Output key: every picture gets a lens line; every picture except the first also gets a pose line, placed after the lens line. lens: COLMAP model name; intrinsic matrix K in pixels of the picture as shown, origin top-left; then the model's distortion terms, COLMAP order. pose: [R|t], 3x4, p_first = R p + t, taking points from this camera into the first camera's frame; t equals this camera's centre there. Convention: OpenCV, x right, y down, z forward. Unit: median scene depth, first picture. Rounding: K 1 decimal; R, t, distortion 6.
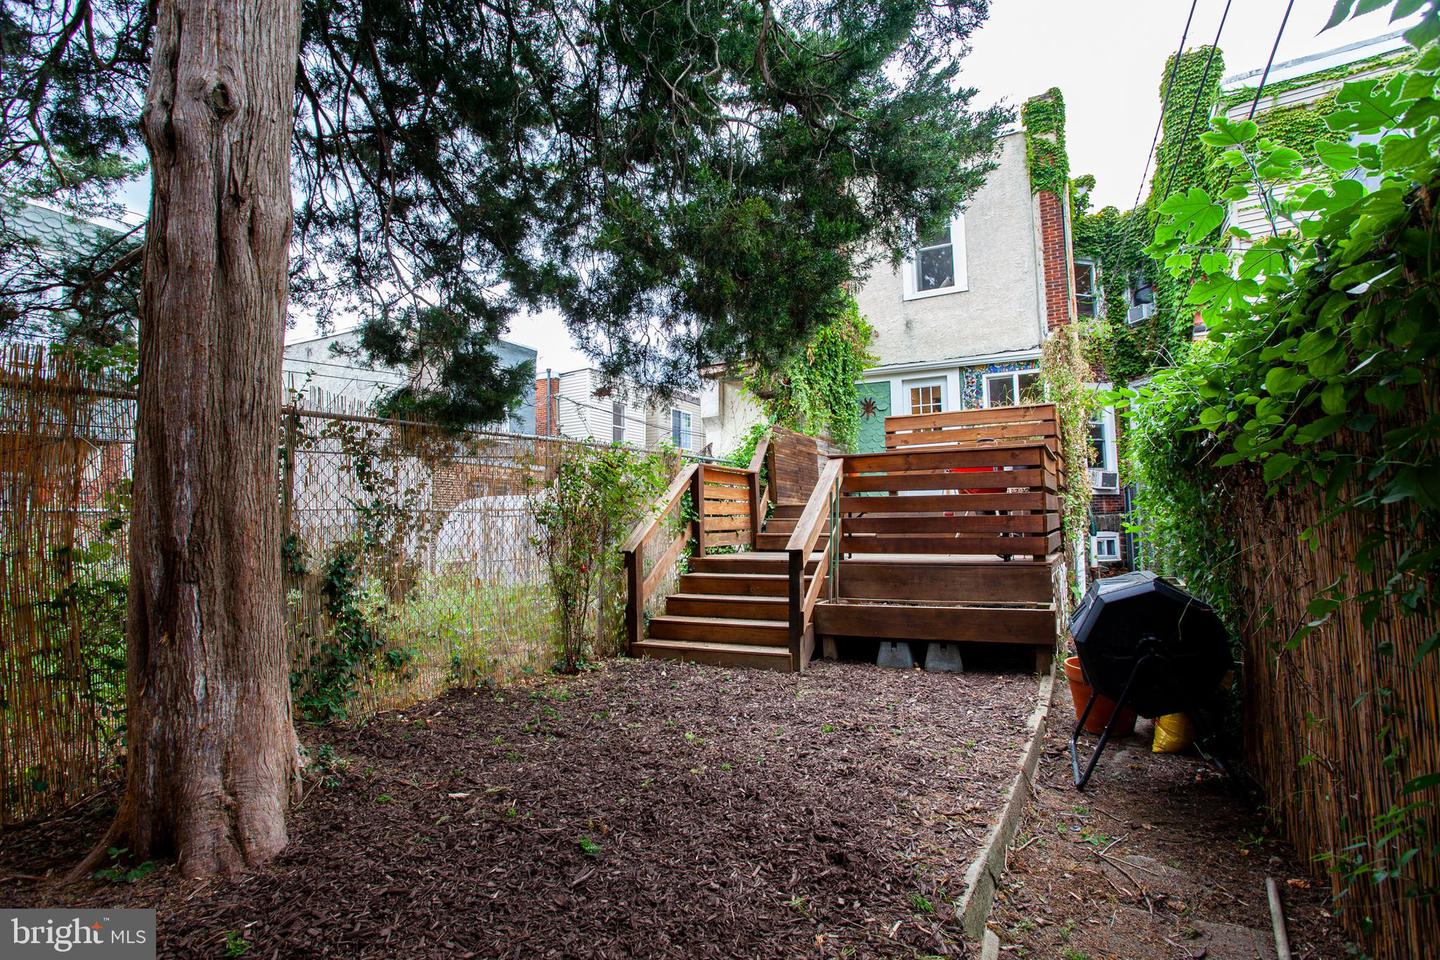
lens RADIAL K [[684.7, 0, 720.0], [0, 684.7, 480.0], [0, 0, 1]] dist [-0.042810, 0.000821]
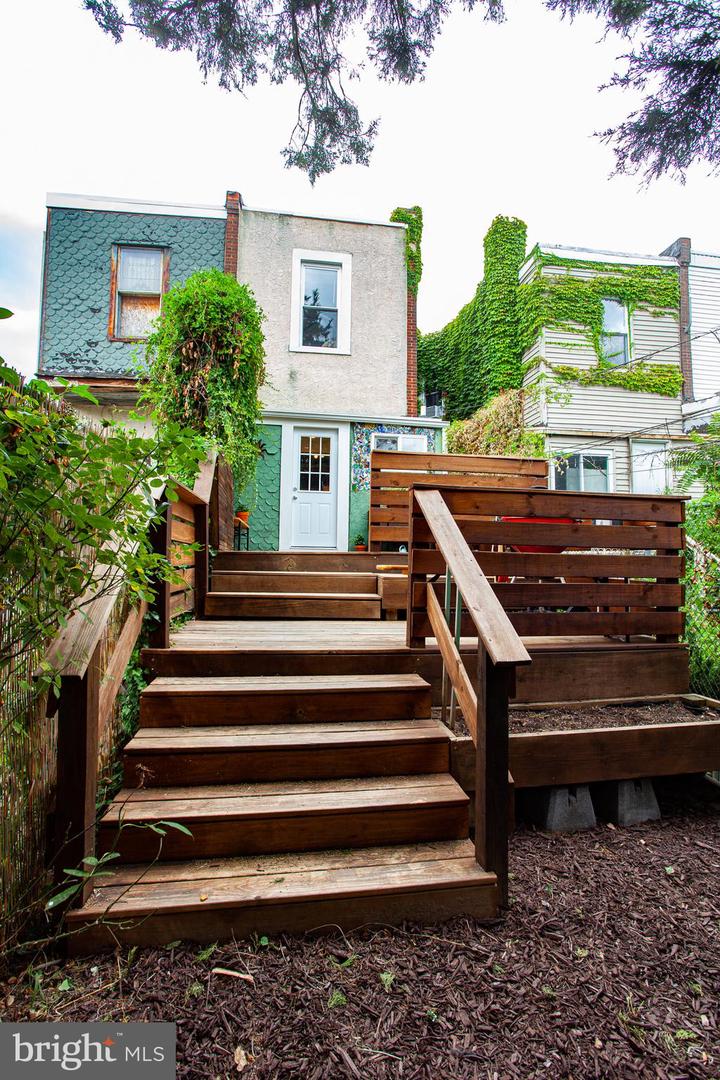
lens RADIAL K [[513.5, 0, 360.0], [0, 513.5, 540.0], [0, 0, 1]] dist [-0.042810, 0.000821]
pose [[0.805824, 0.055396, 0.589558, -0.088108], [-0.070285, 0.997524, 0.002339, 0.010449], [-0.587969, -0.043322, 0.807723, 0.349510]]
